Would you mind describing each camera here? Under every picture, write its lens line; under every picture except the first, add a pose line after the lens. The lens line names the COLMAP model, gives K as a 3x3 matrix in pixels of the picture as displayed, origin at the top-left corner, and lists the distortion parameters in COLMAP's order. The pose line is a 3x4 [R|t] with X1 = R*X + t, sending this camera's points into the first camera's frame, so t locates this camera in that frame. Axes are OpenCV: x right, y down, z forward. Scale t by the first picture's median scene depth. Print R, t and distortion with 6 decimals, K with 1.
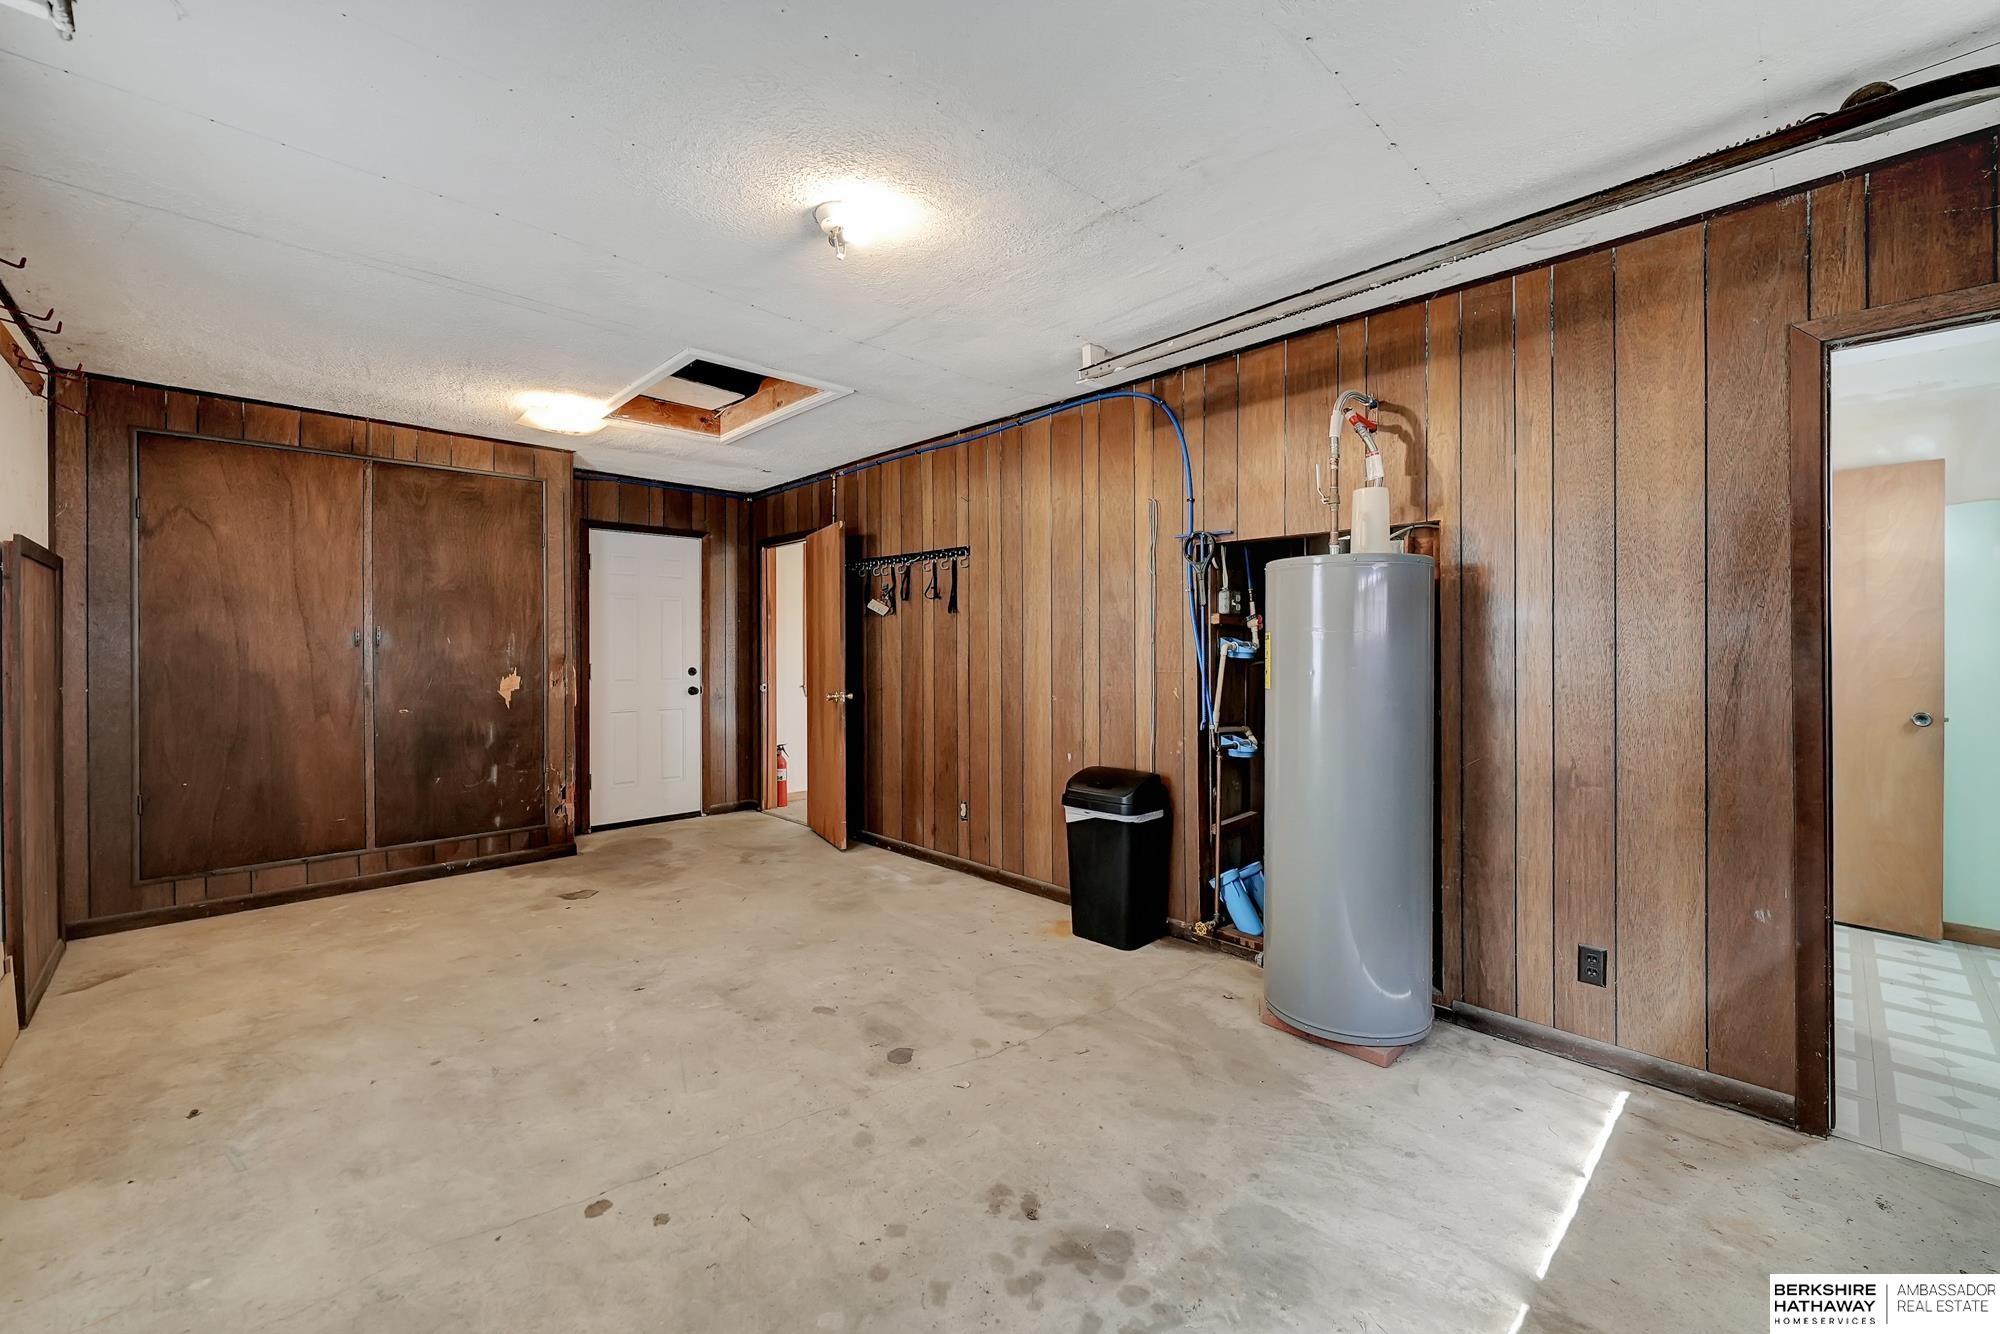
lens RADIAL K [[797.3, 0, 1006.6], [0, 797.3, 648.0], [0, 0, 1]] dist [-0.001012, 0.000067]
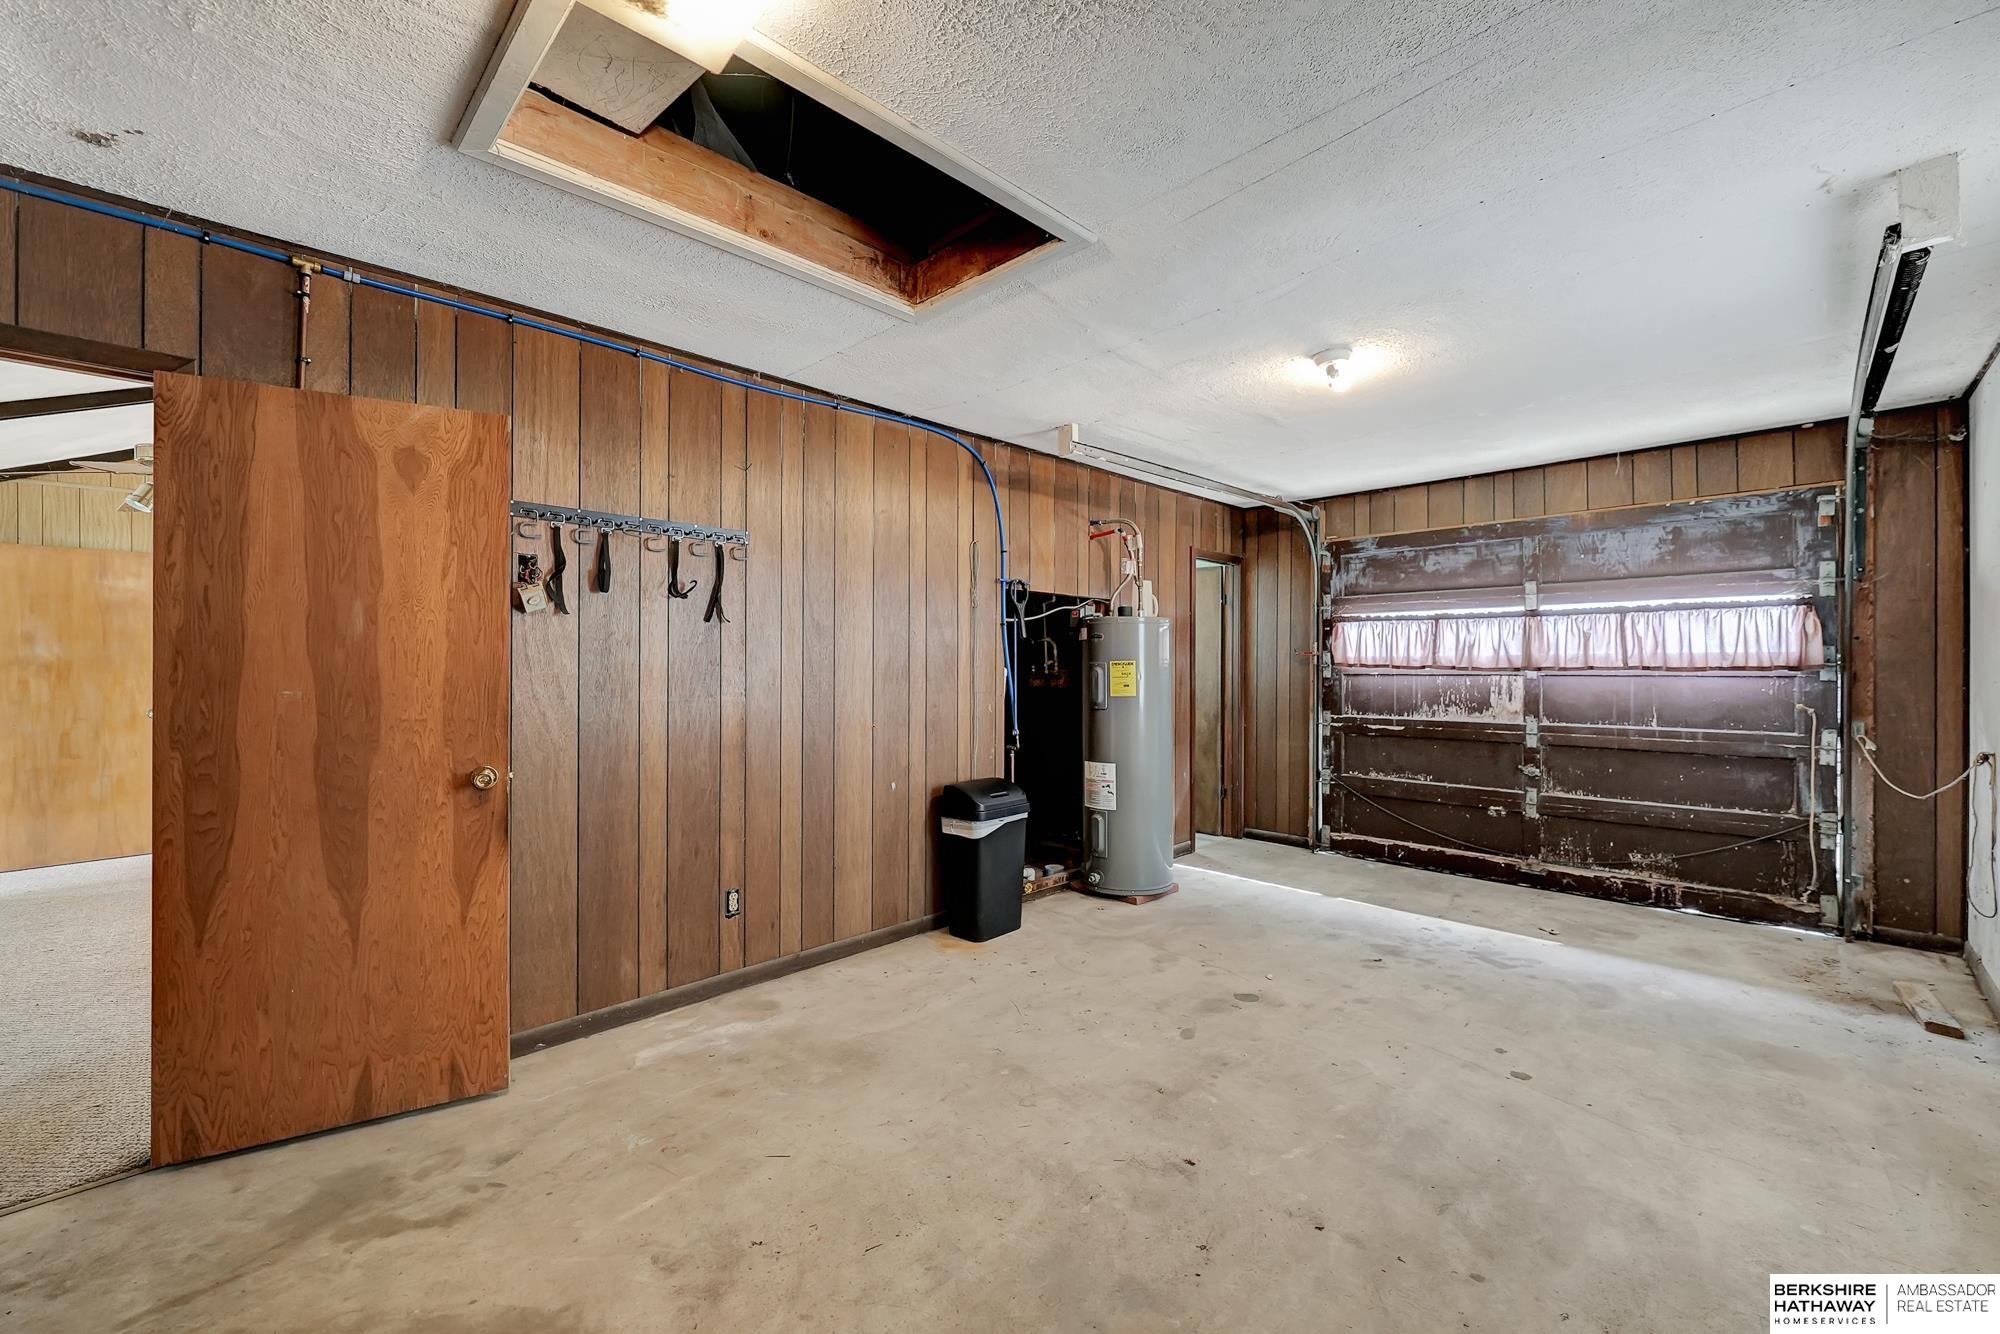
lens RADIAL K [[794.1, 0, 999.1], [0, 794.1, 660.0], [0, 0, 1]] dist [-0.000958, 0.000137]
pose [[-0.001197, 0.007020, 0.999975, -1.032309], [0.002077, 0.999973, -0.007018, -0.008158], [-0.999997, 0.002069, -0.001212, 1.037009]]
